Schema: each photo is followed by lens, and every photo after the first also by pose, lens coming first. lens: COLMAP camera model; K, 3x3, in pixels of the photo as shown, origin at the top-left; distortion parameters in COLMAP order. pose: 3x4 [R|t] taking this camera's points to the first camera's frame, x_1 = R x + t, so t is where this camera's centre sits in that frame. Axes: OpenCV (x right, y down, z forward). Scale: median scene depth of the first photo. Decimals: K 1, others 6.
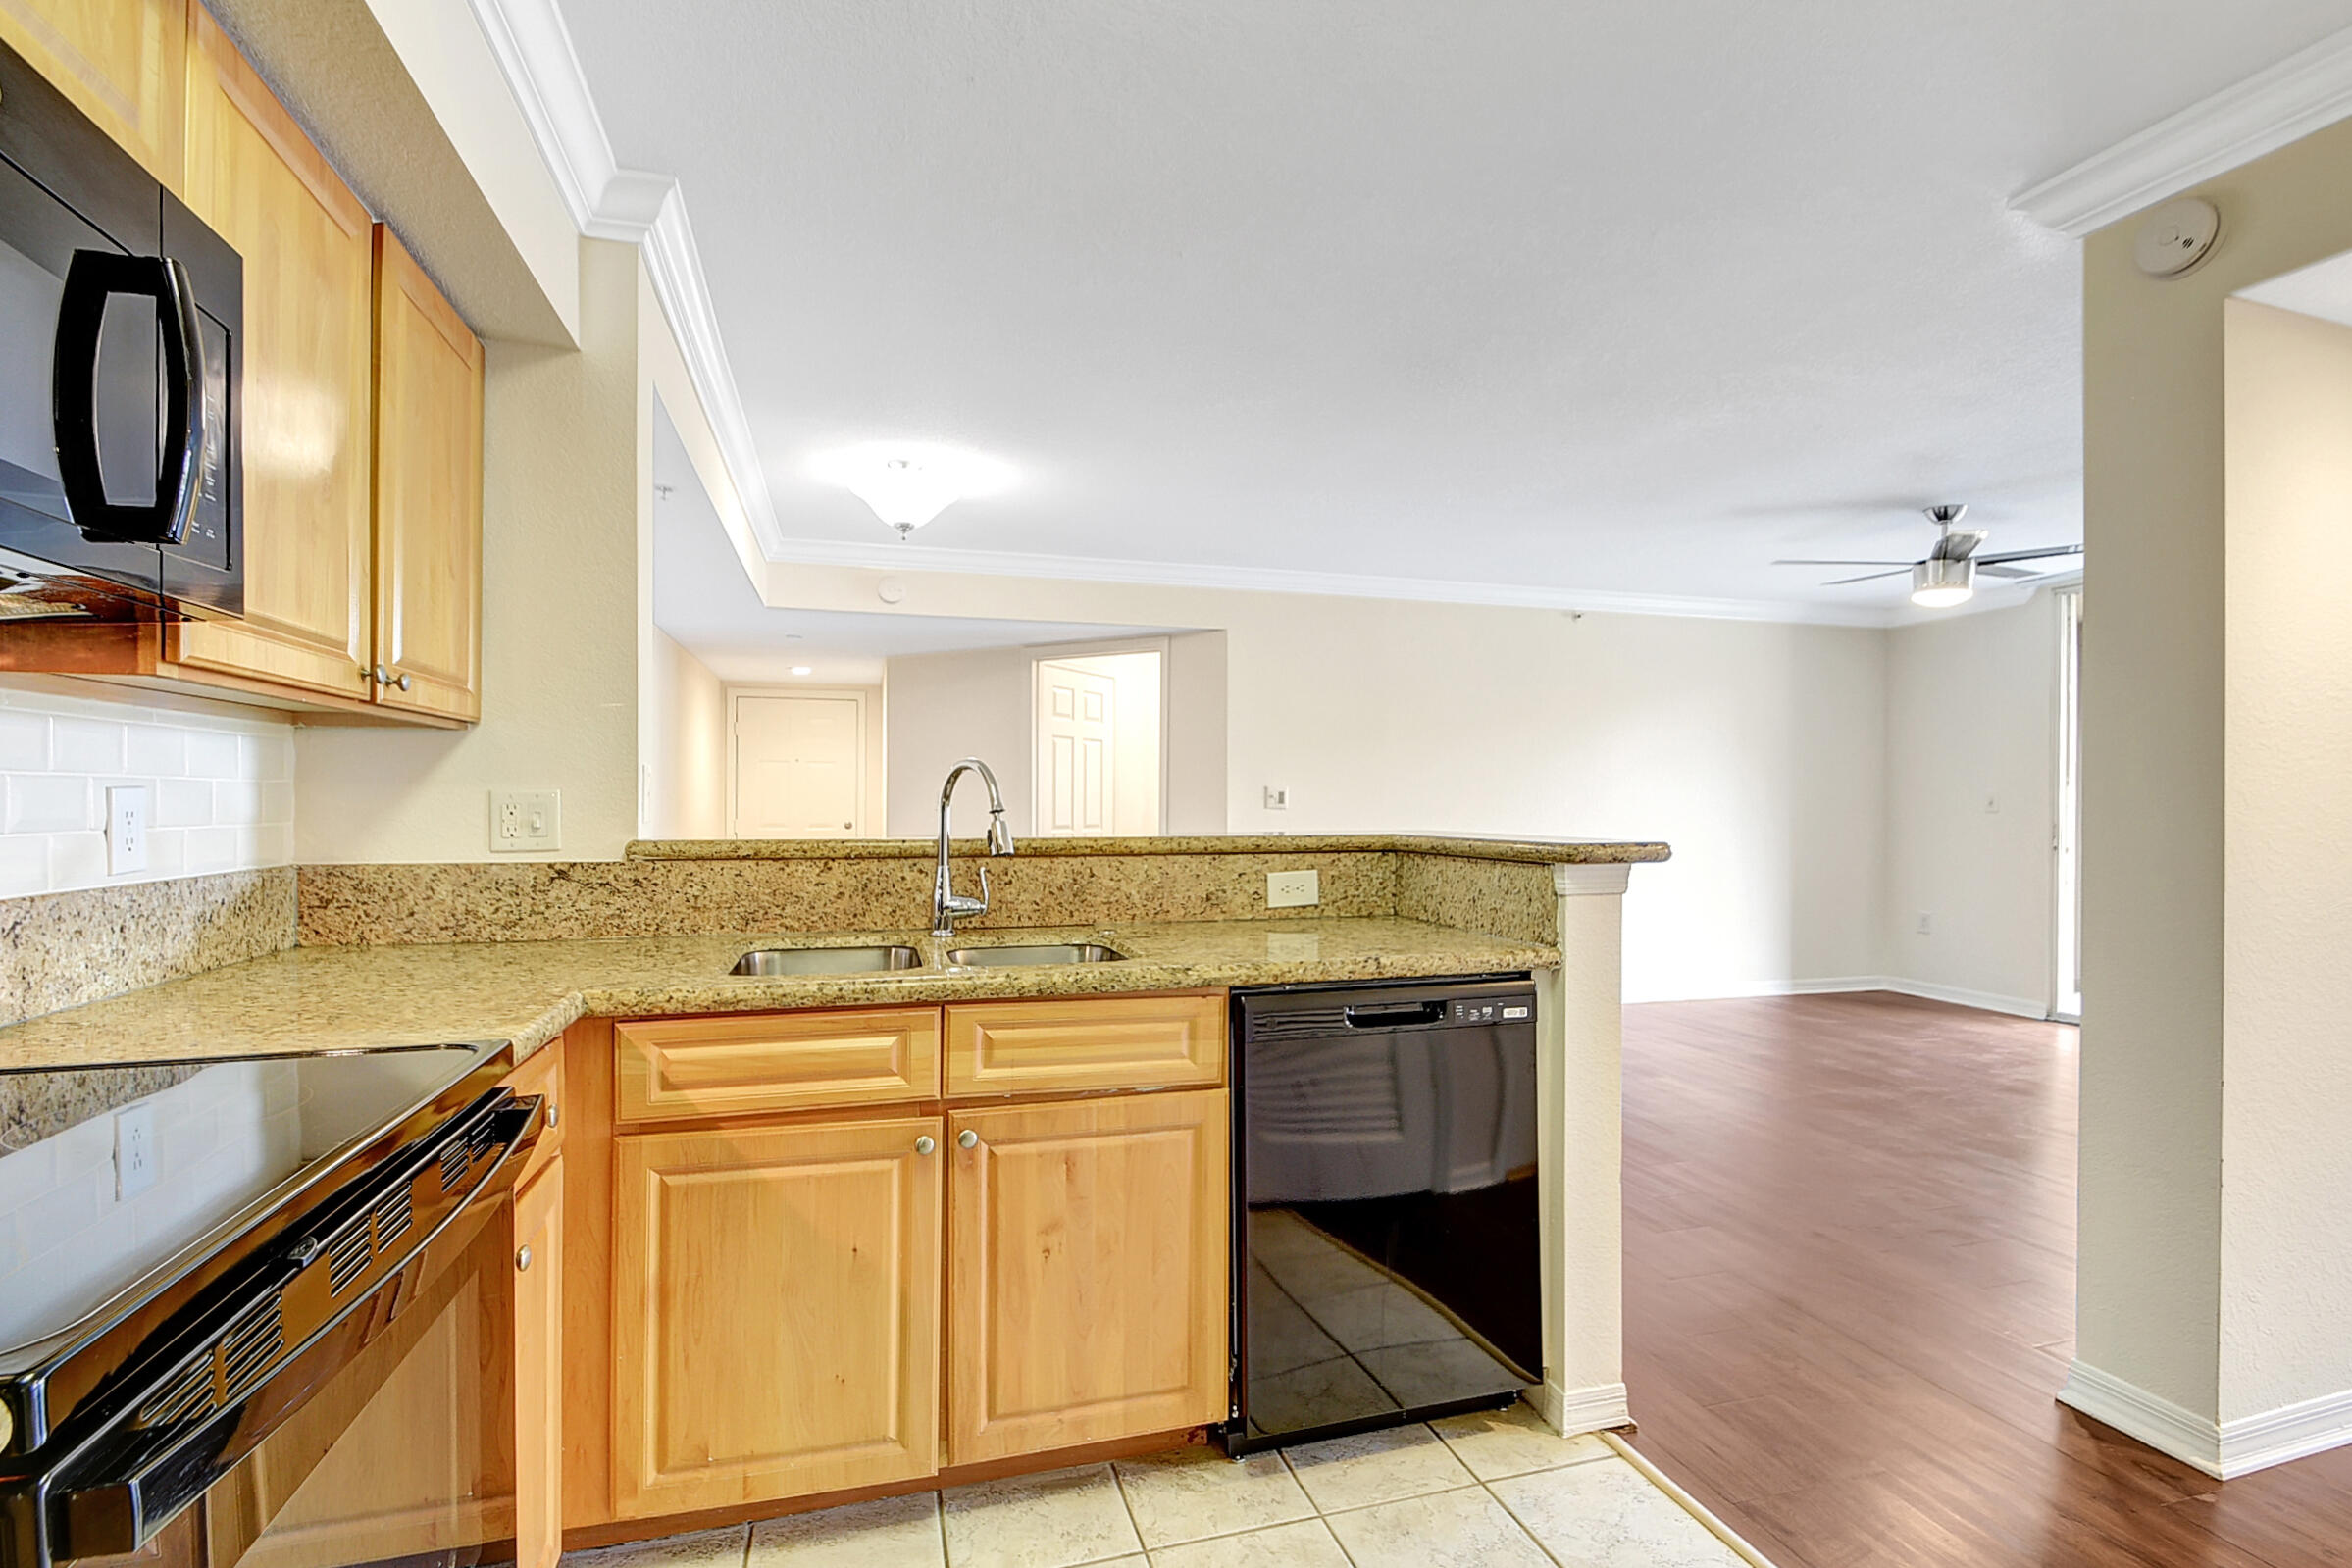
lens RADIAL K [[1067.5, 0, 1161.7], [0, 1067.5, 804.3], [0, 0, 1]] dist [0.003933, -0.000220]
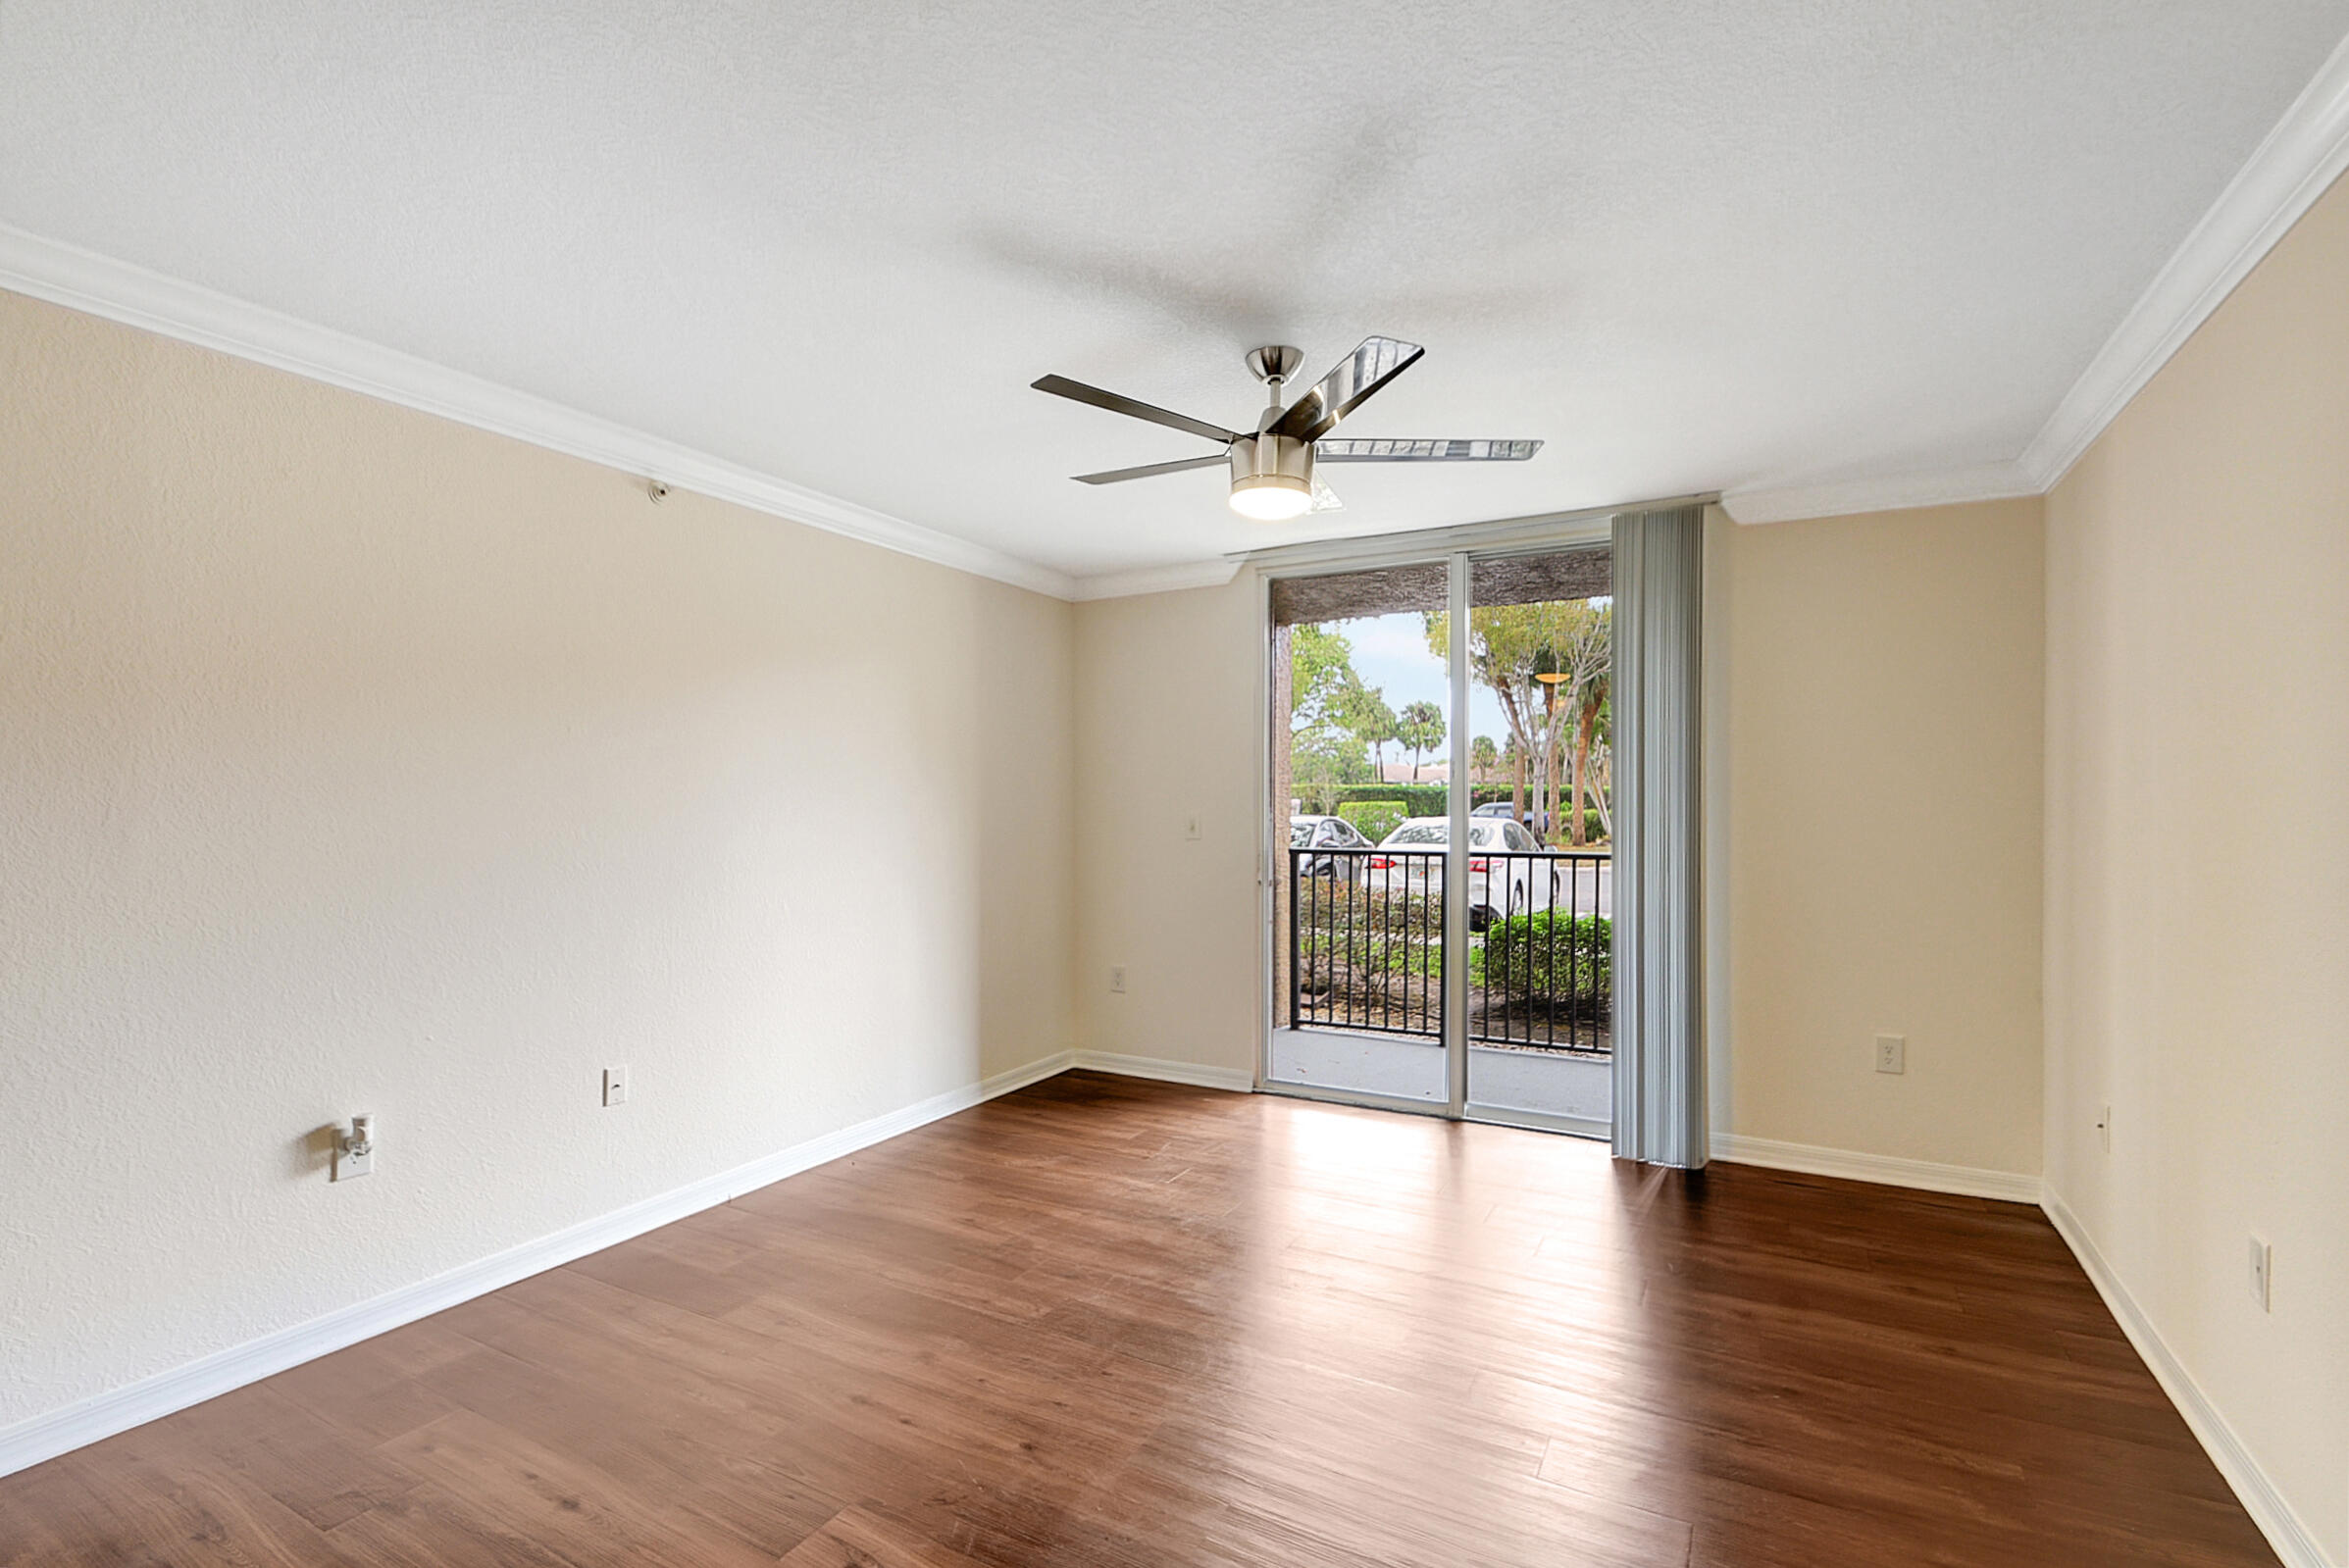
lens RADIAL K [[1066.1, 0, 1160.2], [0, 1066.1, 804.3], [0, 0, 1]] dist [0.003933, -0.000220]
pose [[0.700541, -0.004478, 0.713599, 0.526391], [0.009045, 0.999956, -0.002605, -0.046598], [-0.713555, 0.008280, 0.700550, 1.289592]]
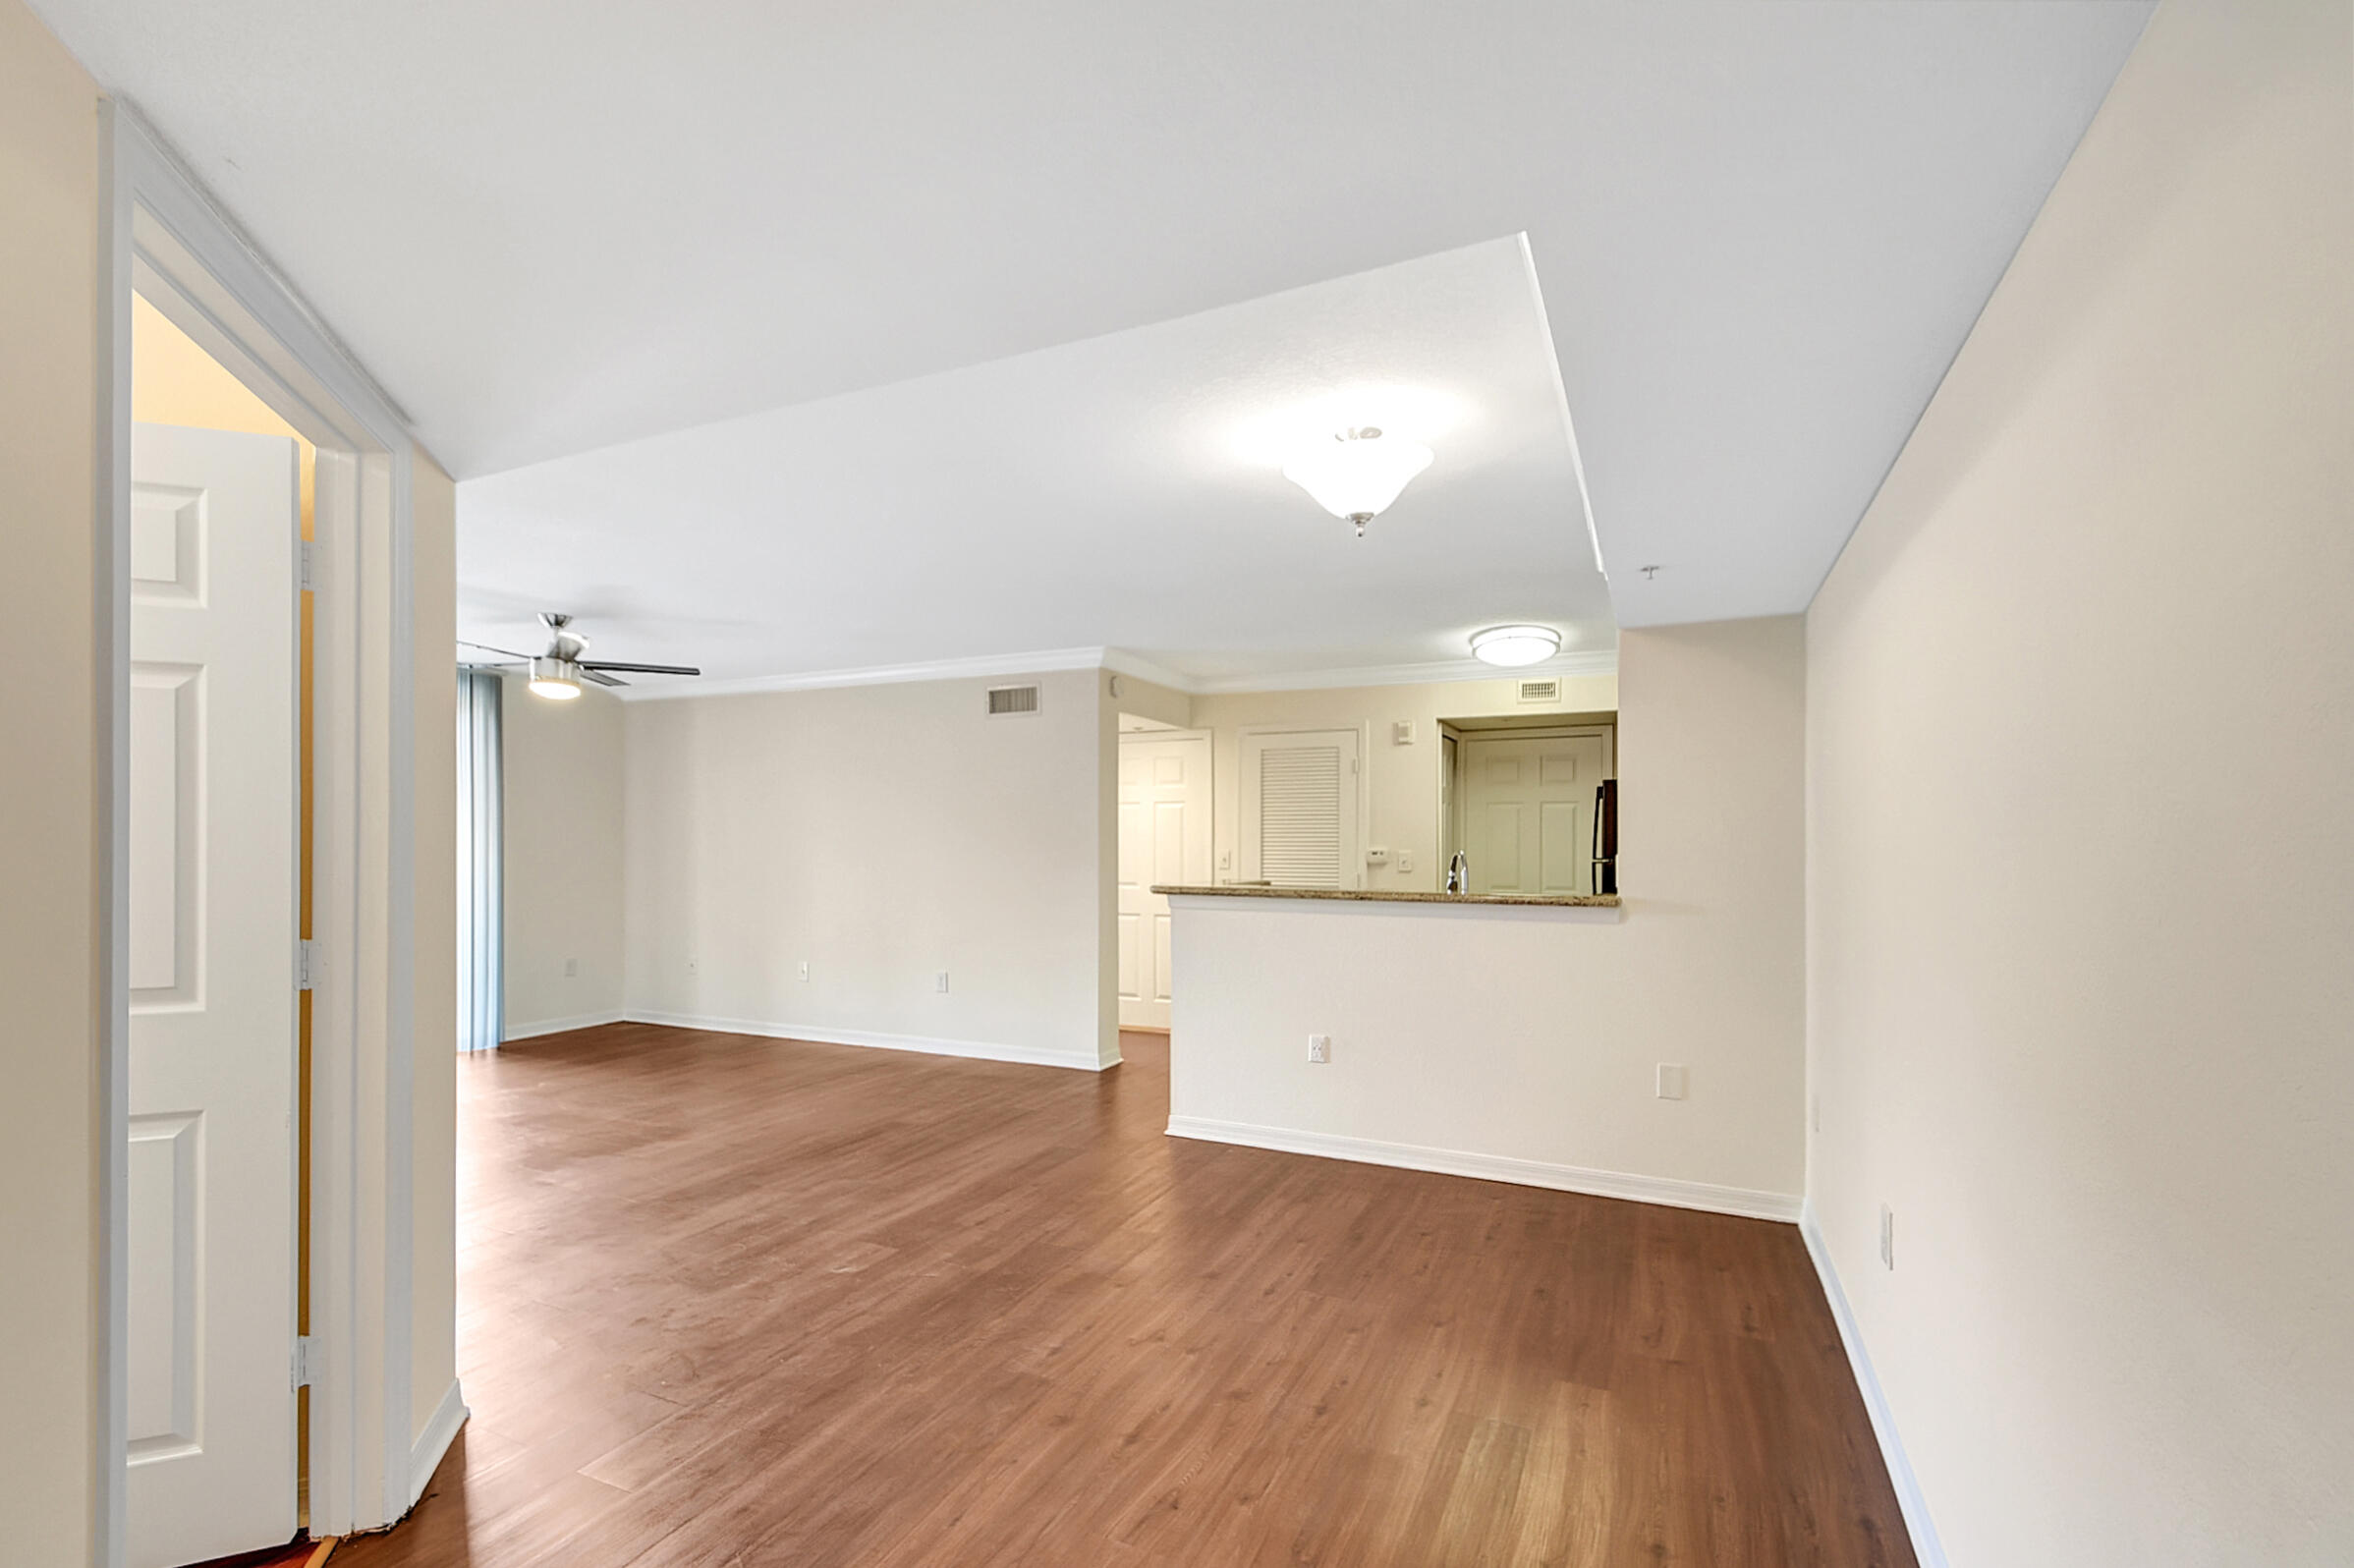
lens RADIAL K [[1045.2, 0, 1178.3], [0, 1045.2, 838.6], [0, 0, 1]] dist [0.000716, -0.001209]
pose [[-0.755794, -0.006181, 0.654780, -1.109438], [-0.005036, 0.999981, 0.003626, -0.074578], [-0.654790, -0.000557, -0.755811, 2.914696]]
